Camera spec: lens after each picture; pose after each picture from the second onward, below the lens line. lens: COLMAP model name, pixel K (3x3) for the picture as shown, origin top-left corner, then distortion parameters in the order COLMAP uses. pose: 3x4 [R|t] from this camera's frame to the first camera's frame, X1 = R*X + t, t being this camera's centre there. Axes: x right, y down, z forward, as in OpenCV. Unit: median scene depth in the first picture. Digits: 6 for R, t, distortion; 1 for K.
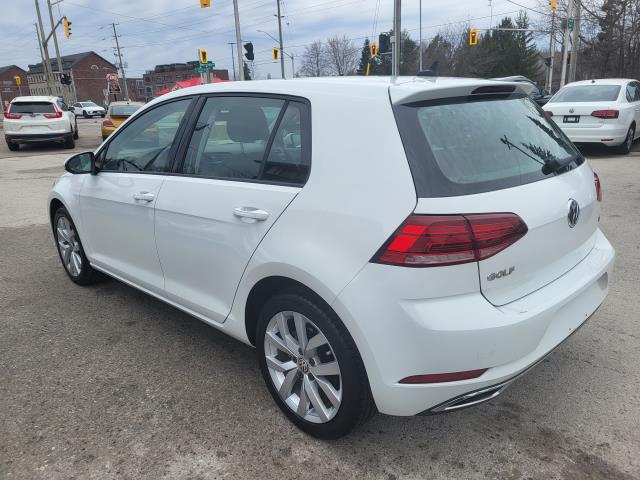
lens RADIAL K [[479.9, 0, 320.0], [0, 479.9, 240.0], [0, 0, 1]] dist [0.048410, -0.013633]
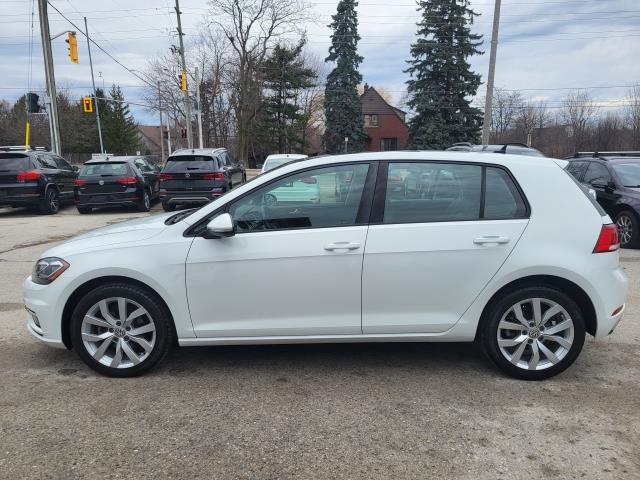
lens RADIAL K [[479.9, 0, 320.0], [0, 479.9, 240.0], [0, 0, 1]] dist [0.048410, -0.013633]
pose [[0.722310, -0.084704, 0.686362, -1.523196], [0.174287, 0.982732, -0.062136, -0.055297], [-0.669247, 0.164506, 0.724601, 0.275215]]
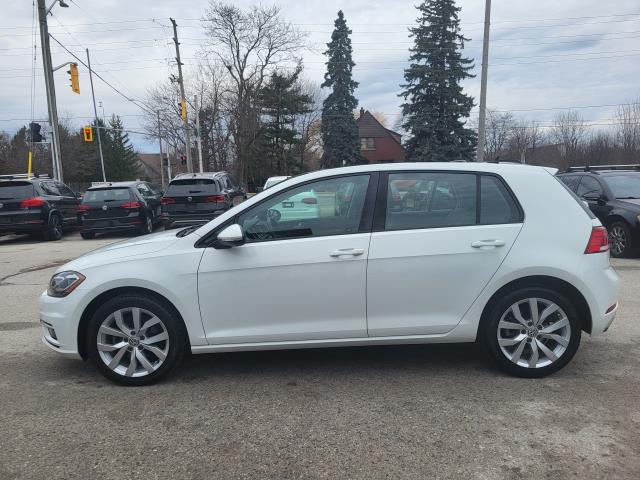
lens RADIAL K [[477.3, 0, 324.2], [0, 477.3, 241.0], [0, 0, 1]] dist [0.051976, -0.010292]
pose [[0.714231, -0.070883, 0.696312, -1.585001], [0.198320, 0.974581, -0.104215, -0.007547], [-0.671225, 0.212526, 0.710133, 0.248322]]
